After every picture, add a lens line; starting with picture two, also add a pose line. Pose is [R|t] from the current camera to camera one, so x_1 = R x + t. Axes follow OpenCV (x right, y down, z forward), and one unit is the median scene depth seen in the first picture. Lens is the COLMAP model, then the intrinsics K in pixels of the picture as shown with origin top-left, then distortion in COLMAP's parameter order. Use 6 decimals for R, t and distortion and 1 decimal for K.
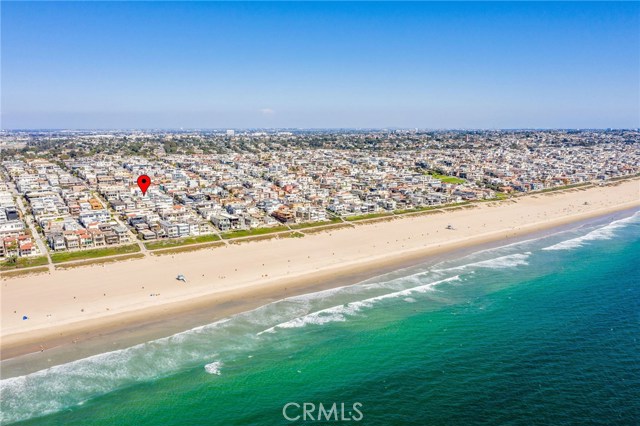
lens RADIAL K [[513.5, 0, 320.0], [0, 513.5, 213.0], [0, 0, 1]] dist [-0.020008, 0.001833]
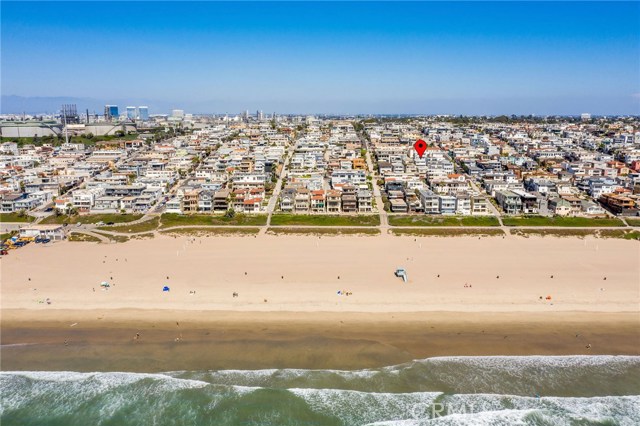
lens RADIAL K [[513.5, 0, 320.0], [0, 513.5, 213.0], [0, 0, 1]] dist [-0.020008, 0.001833]
pose [[0.796345, 0.116829, -0.593452, 0.009178], [-0.102035, 0.993055, 0.058577, 0.019576], [0.596174, 0.013905, 0.802735, 0.317746]]
